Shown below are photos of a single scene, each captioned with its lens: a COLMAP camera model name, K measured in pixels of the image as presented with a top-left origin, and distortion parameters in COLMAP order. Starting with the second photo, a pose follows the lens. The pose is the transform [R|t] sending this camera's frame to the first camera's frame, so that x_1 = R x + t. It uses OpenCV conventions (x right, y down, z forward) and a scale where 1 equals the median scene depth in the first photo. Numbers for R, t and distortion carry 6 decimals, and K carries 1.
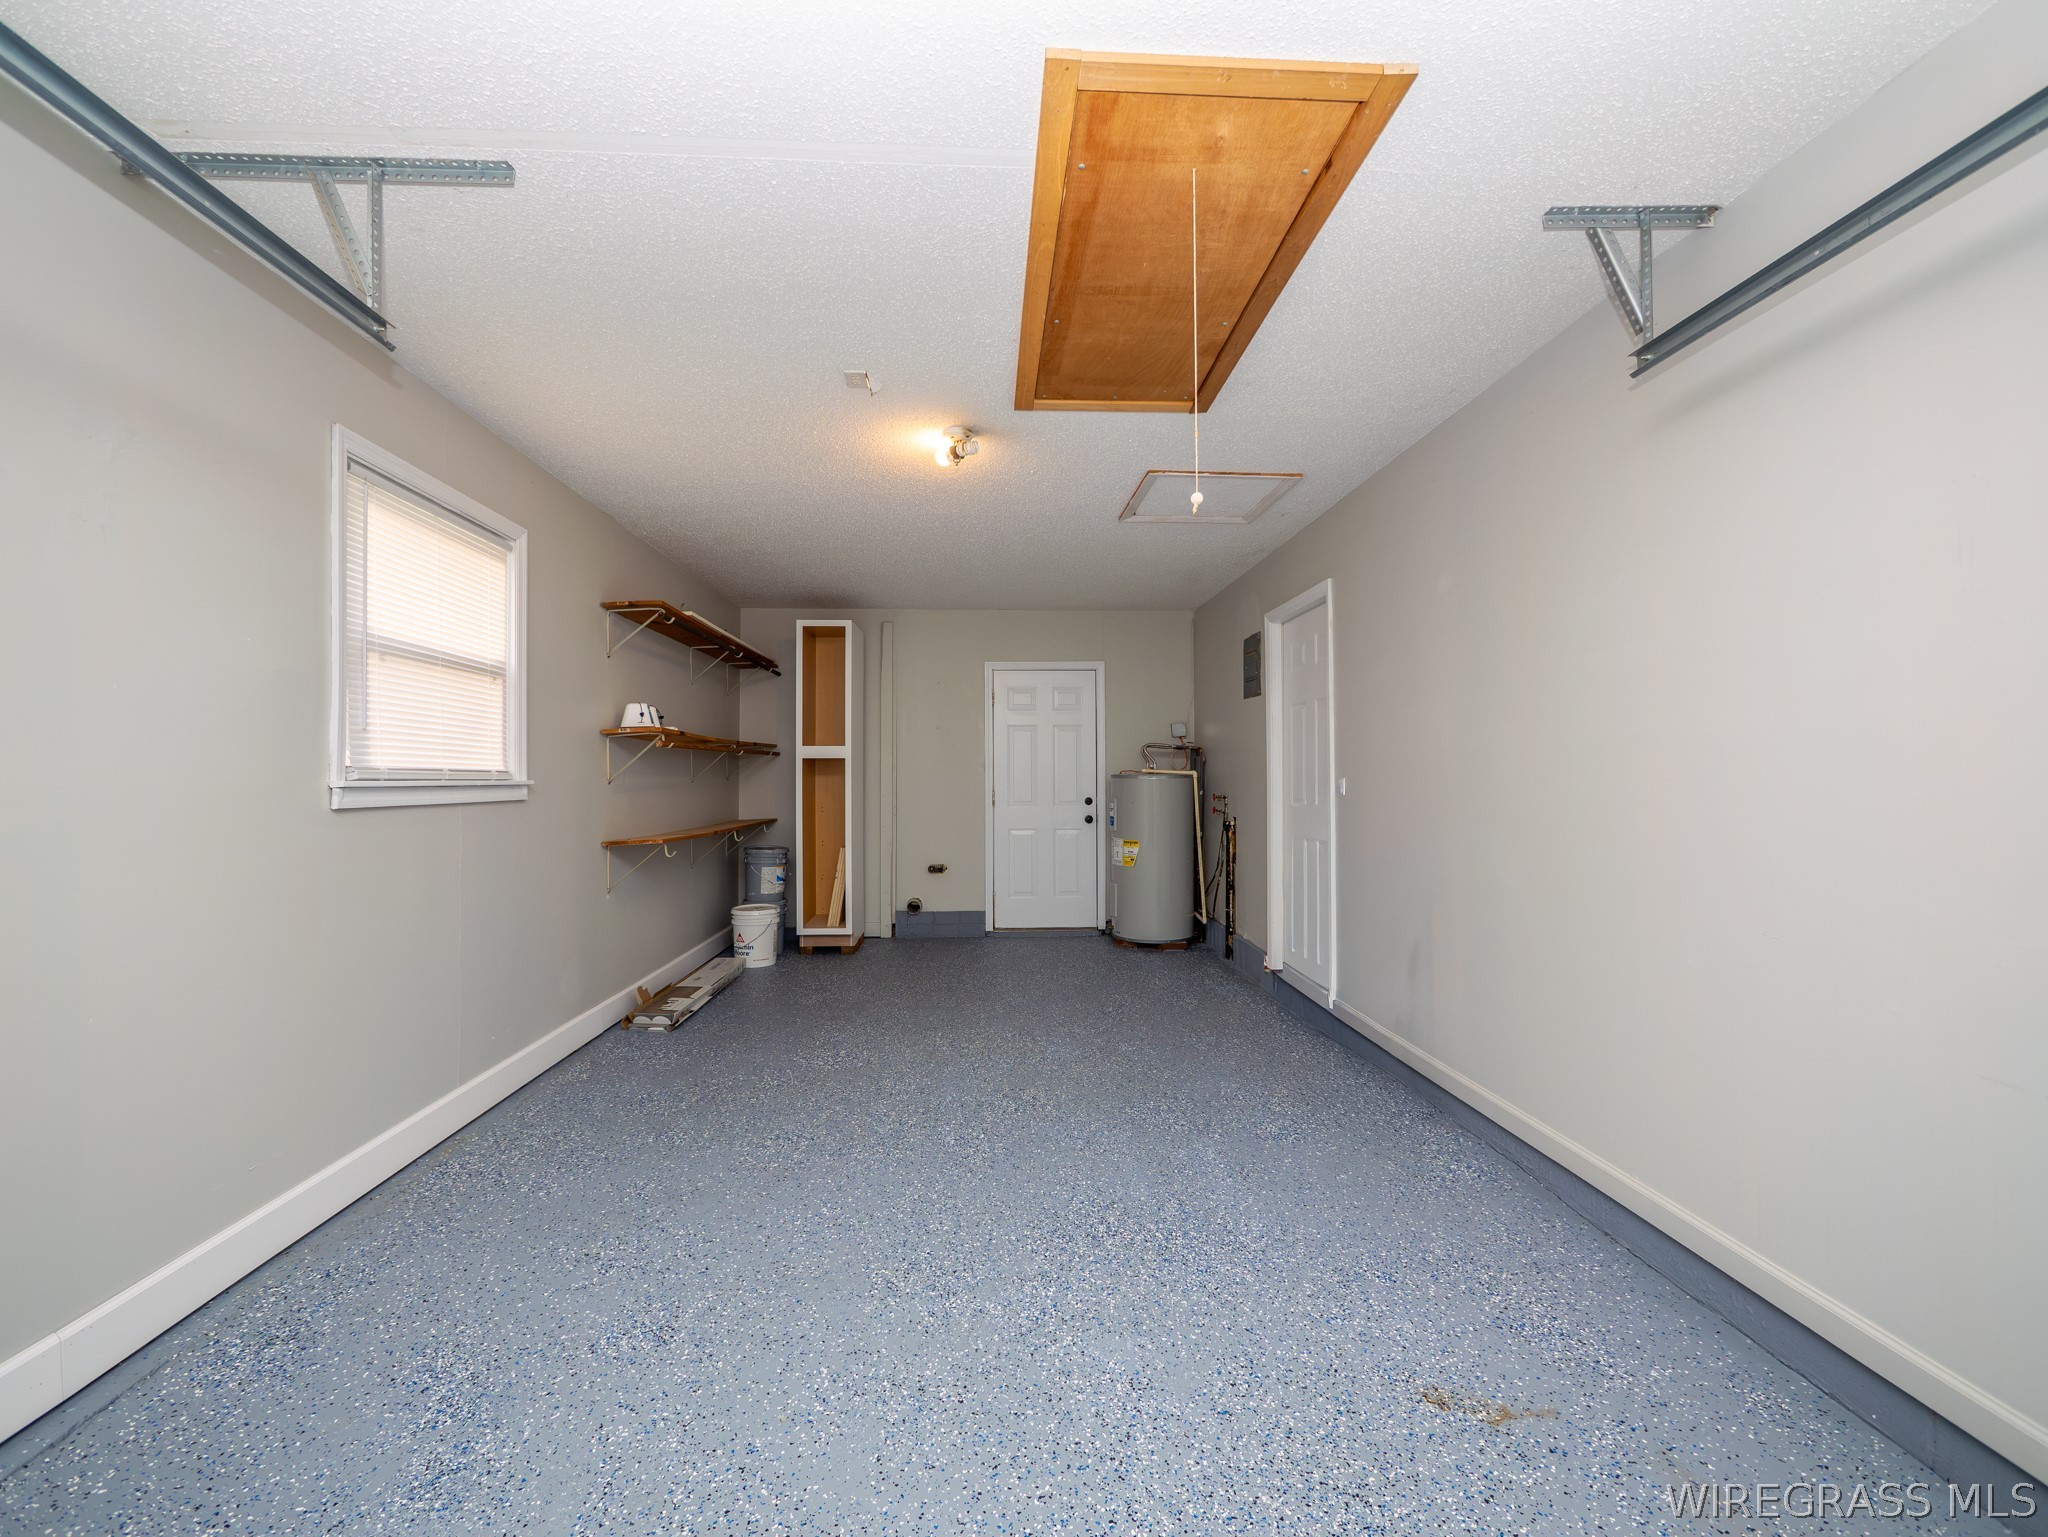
lens RADIAL K [[856.2, 0, 1023.4], [0, 856.2, 765.6], [0, 0, 1]] dist [-0.006400, 0.001201]
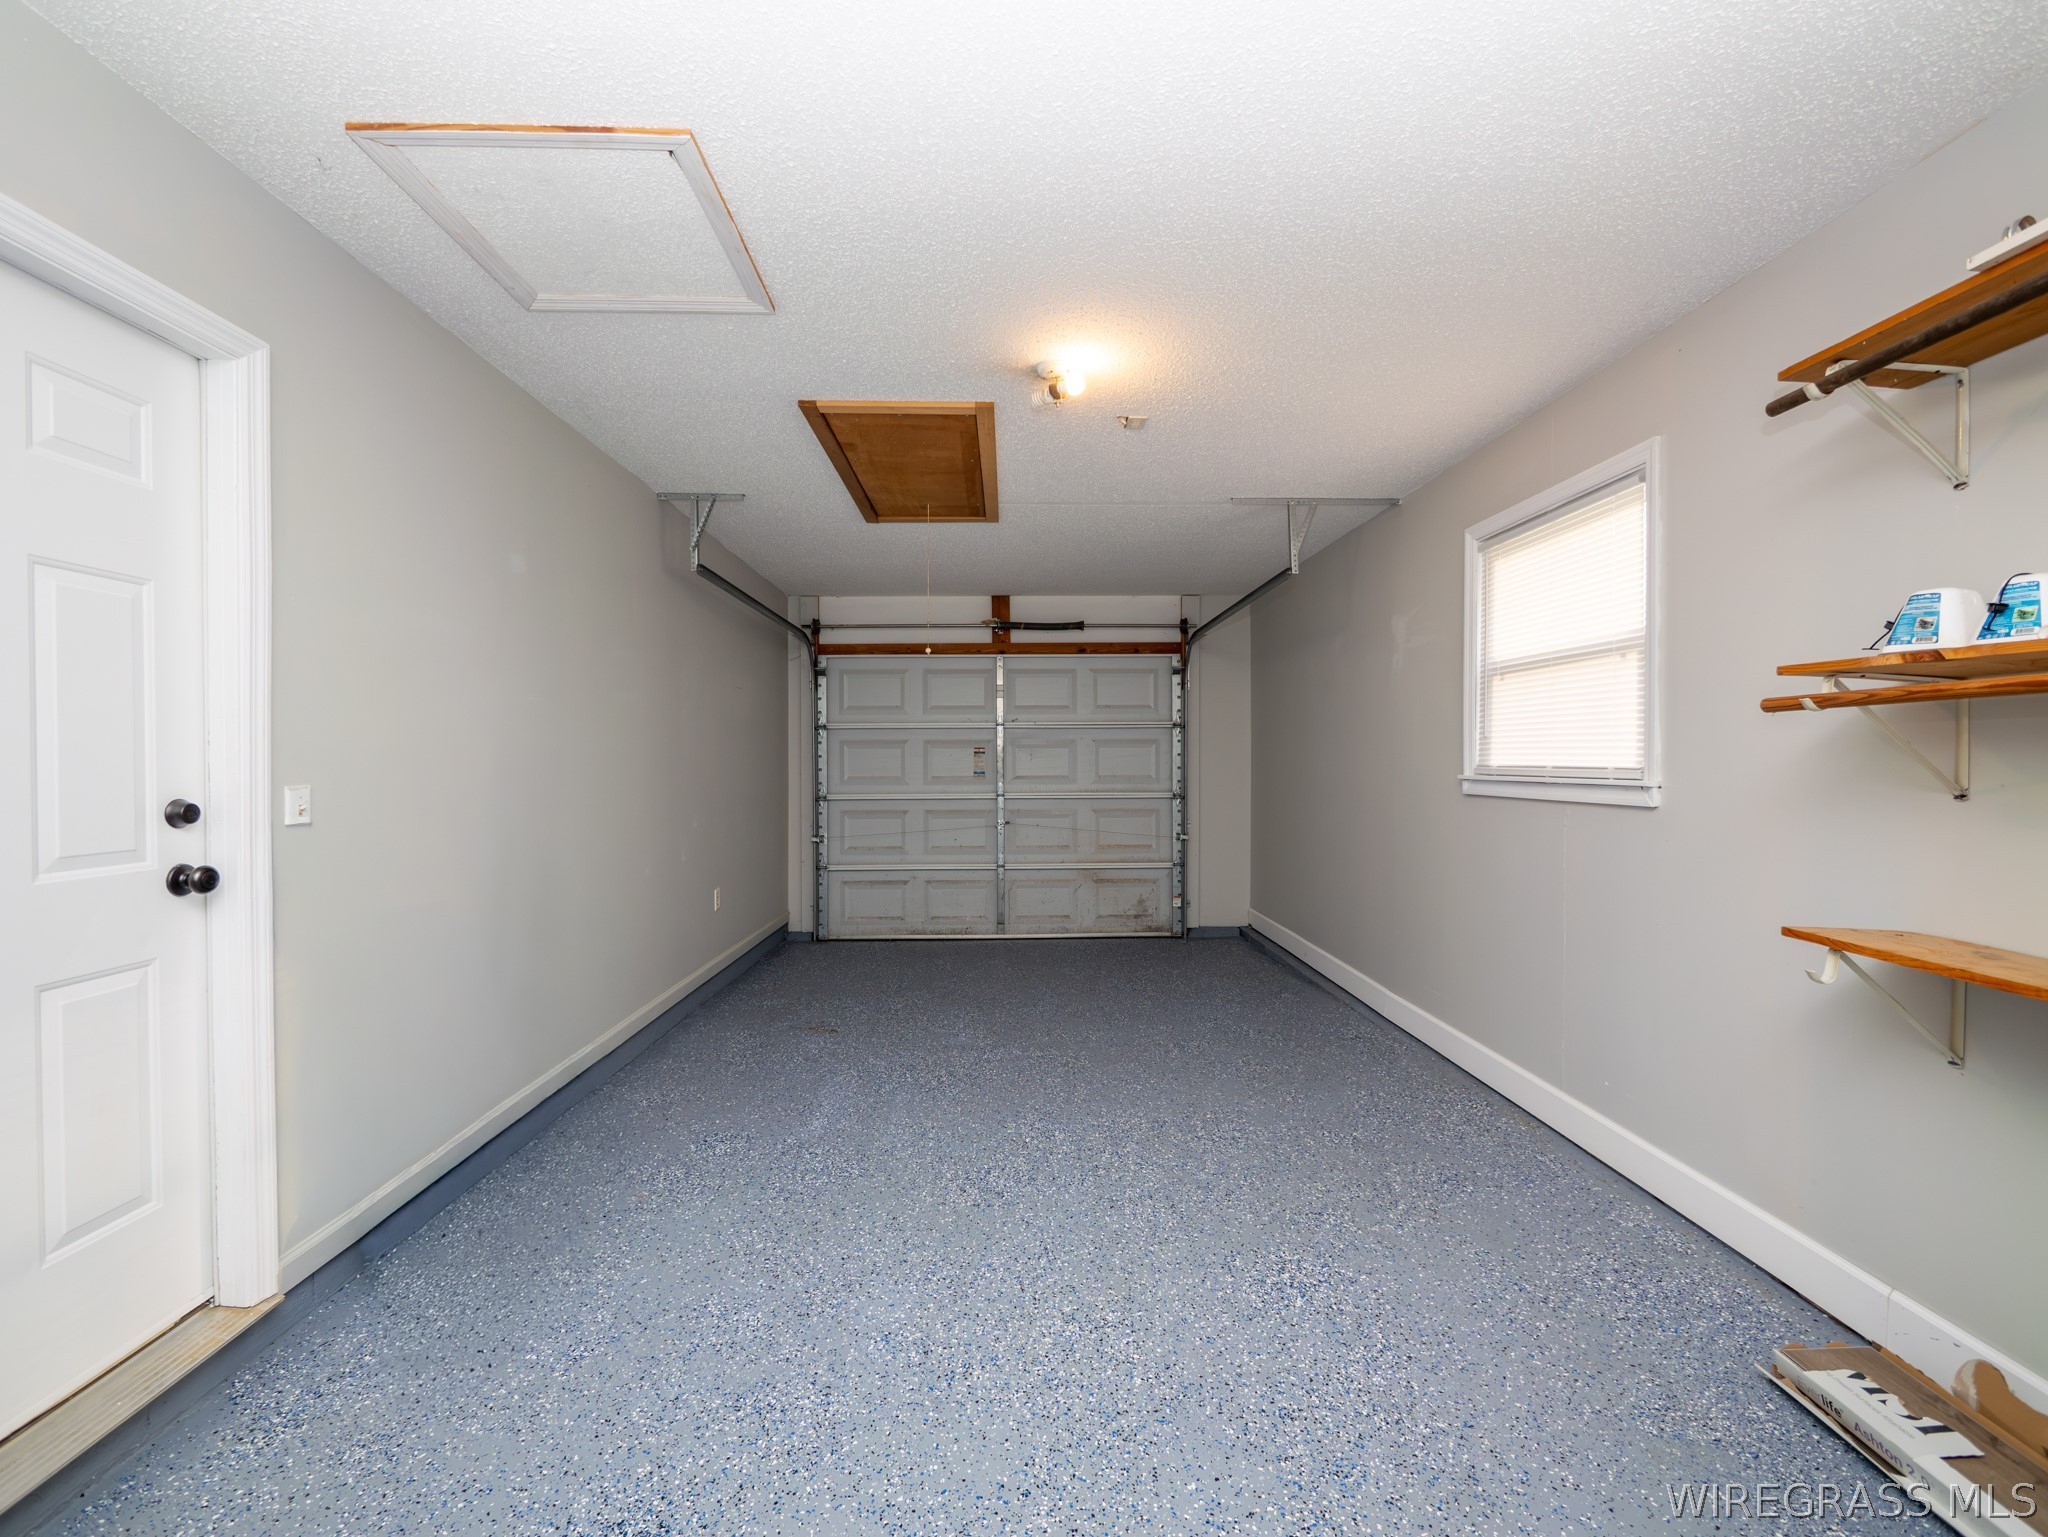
lens RADIAL K [[856.2, 0, 1023.4], [0, 856.2, 765.6], [0, 0, 1]] dist [-0.006400, 0.001201]
pose [[-0.999430, 0.001831, 0.033697, -0.087099], [0.001519, 0.999956, -0.009276, 0.013522], [-0.033713, -0.009220, -0.999389, 2.245381]]
